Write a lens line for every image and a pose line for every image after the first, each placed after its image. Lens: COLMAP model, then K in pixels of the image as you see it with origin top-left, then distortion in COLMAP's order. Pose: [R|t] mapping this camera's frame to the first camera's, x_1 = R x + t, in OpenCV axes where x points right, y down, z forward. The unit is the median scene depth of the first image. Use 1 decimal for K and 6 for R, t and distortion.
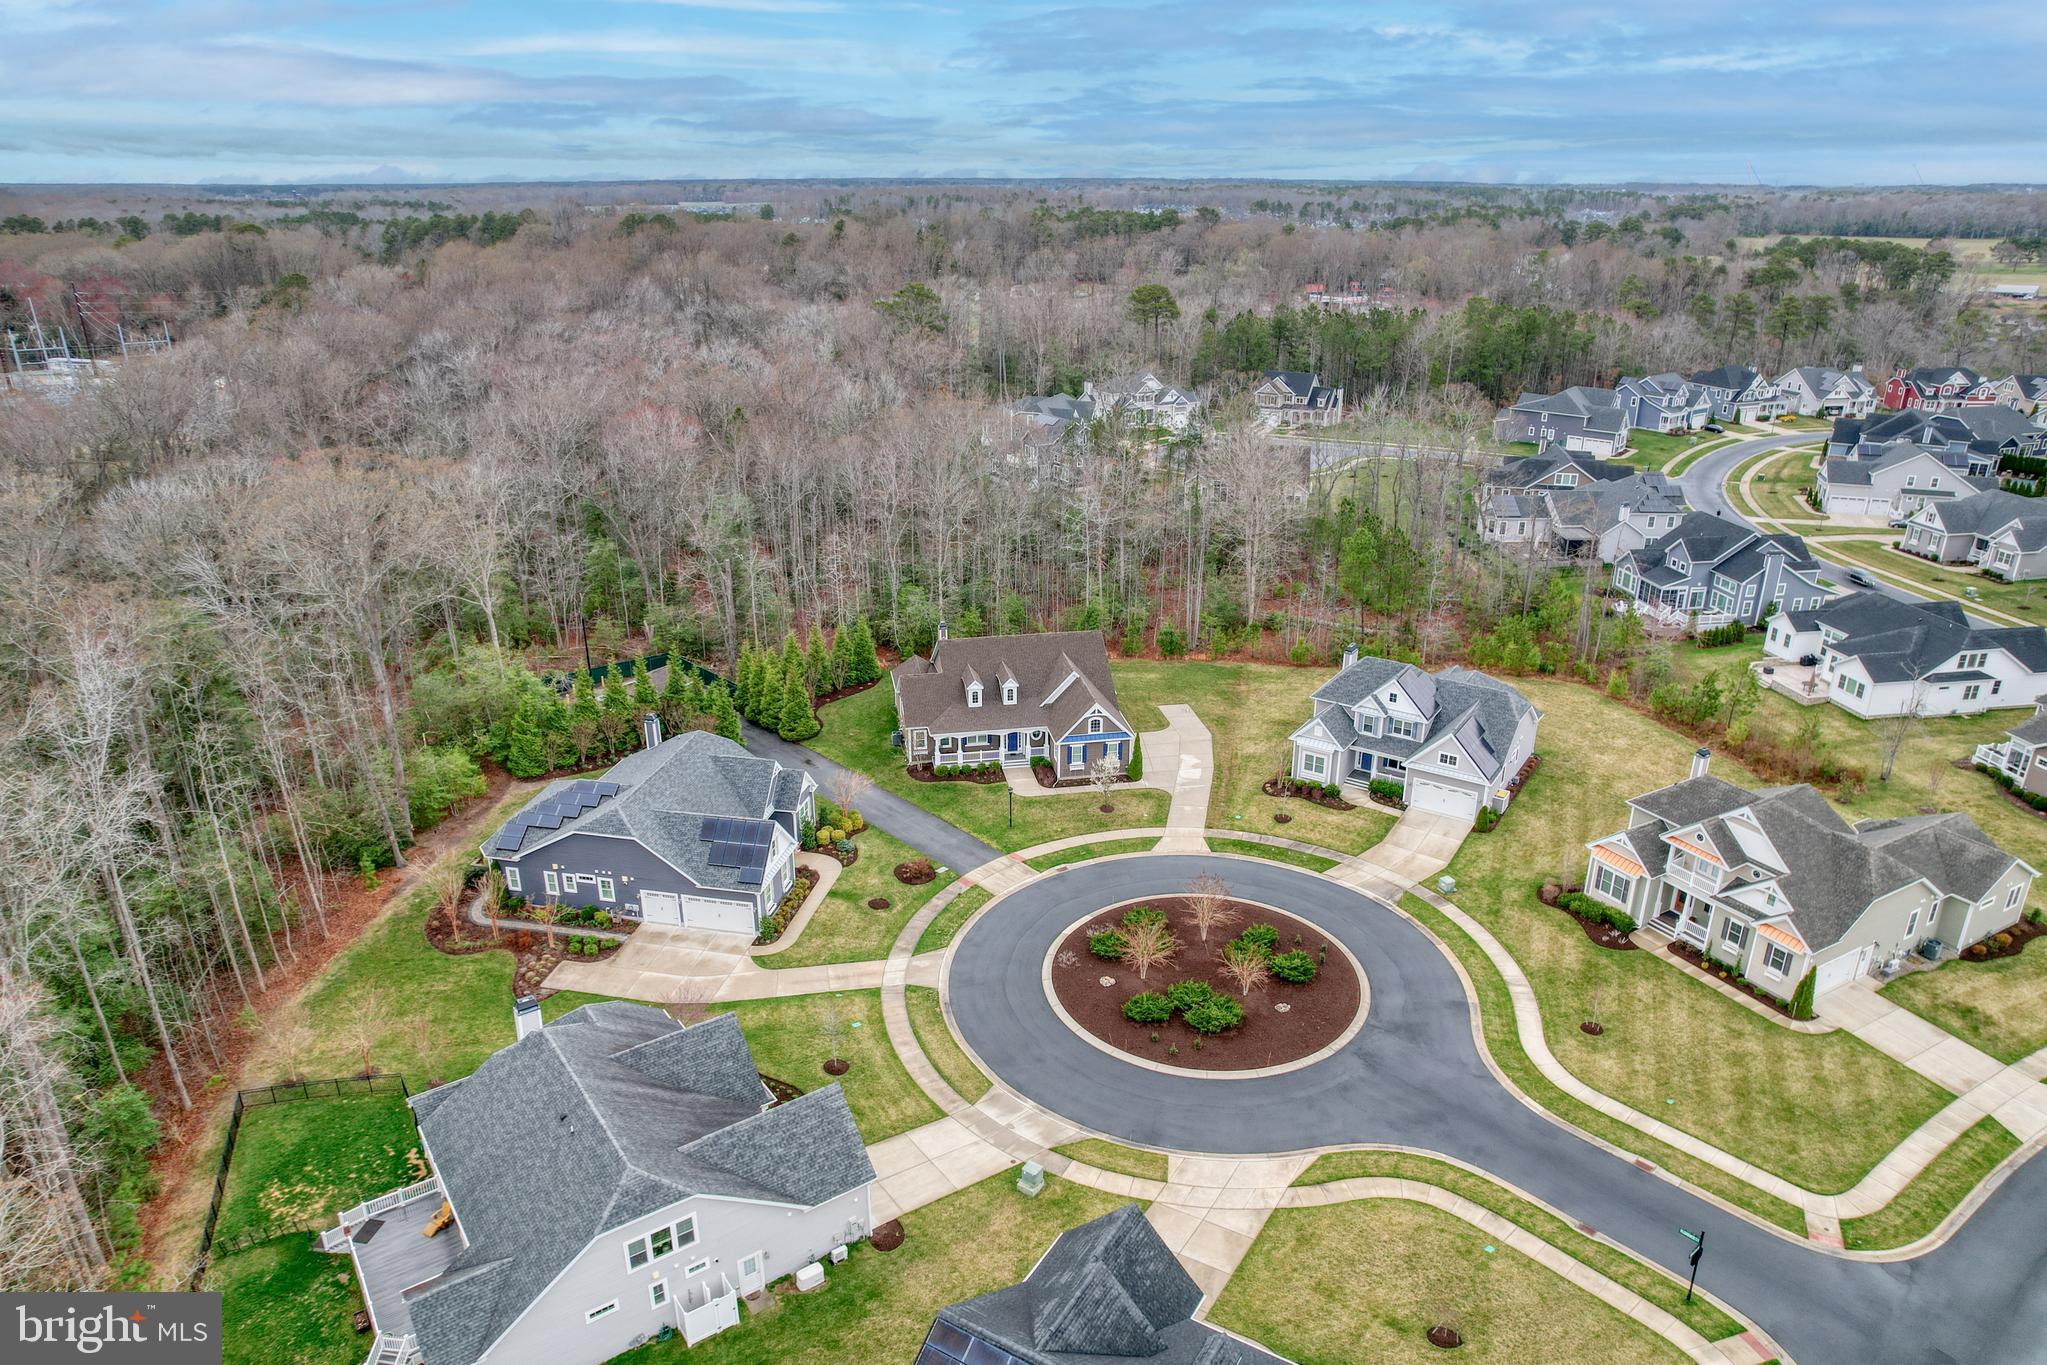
lens RADIAL K [[1324.1, 0, 1023.5], [0, 1324.1, 682.5], [0, 0, 1]] dist [-0.080771, 0.072979]
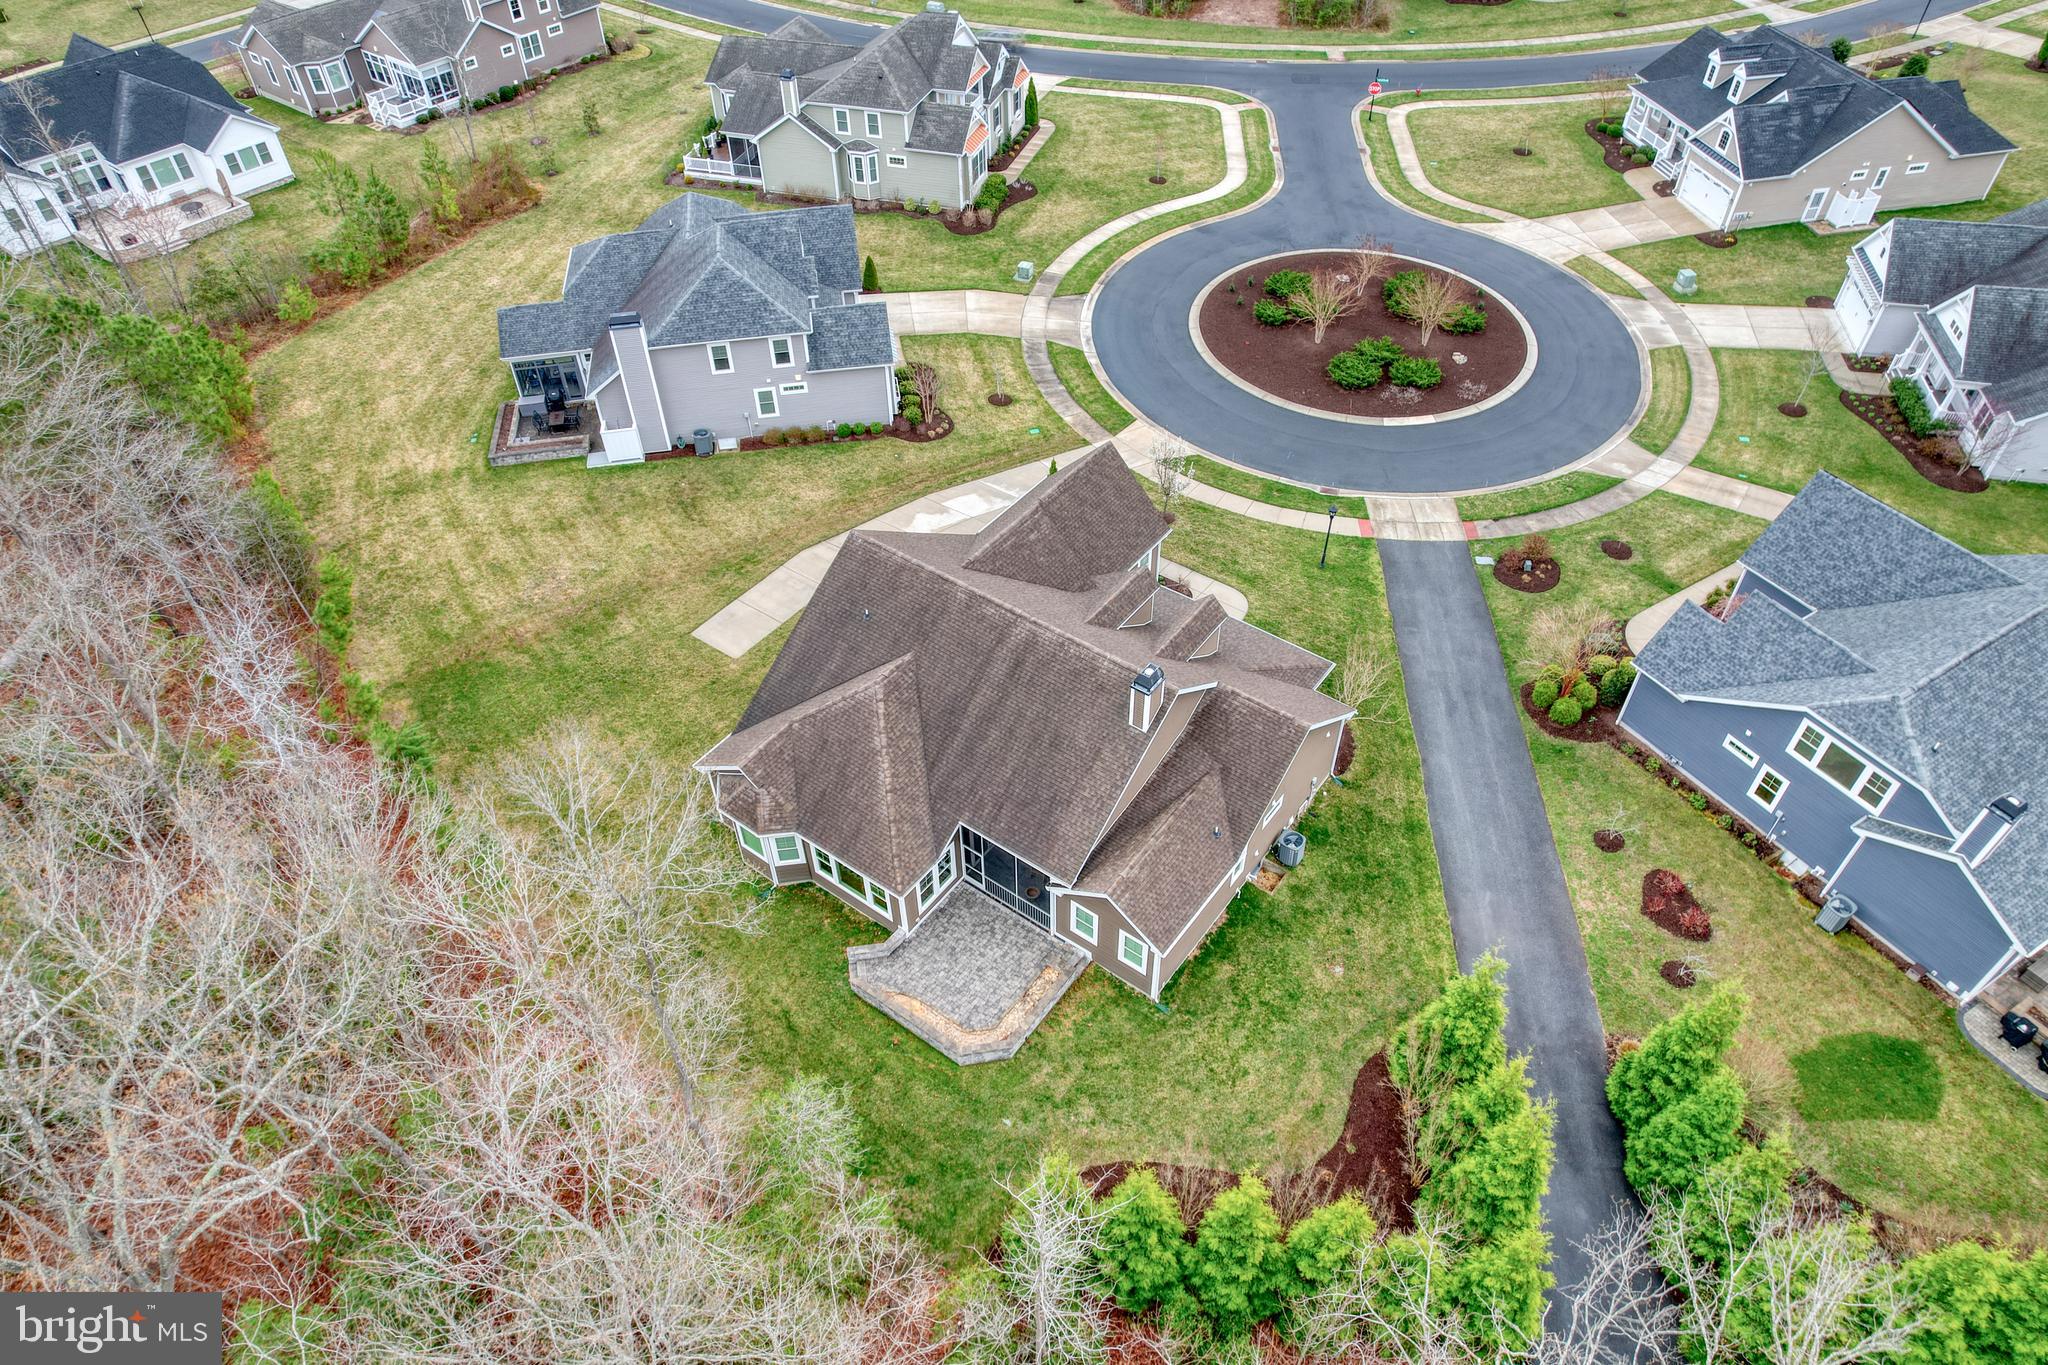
lens RADIAL K [[1324.8, 0, 1024.0], [0, 1324.8, 682.5], [0, 0, 1]] dist [-0.080771, 0.072979]
pose [[-0.680186, -0.505320, 0.531036, -0.253040], [0.280590, 0.489780, 0.825460, -0.385854], [-0.677213, 0.710469, -0.191354, 1.182216]]
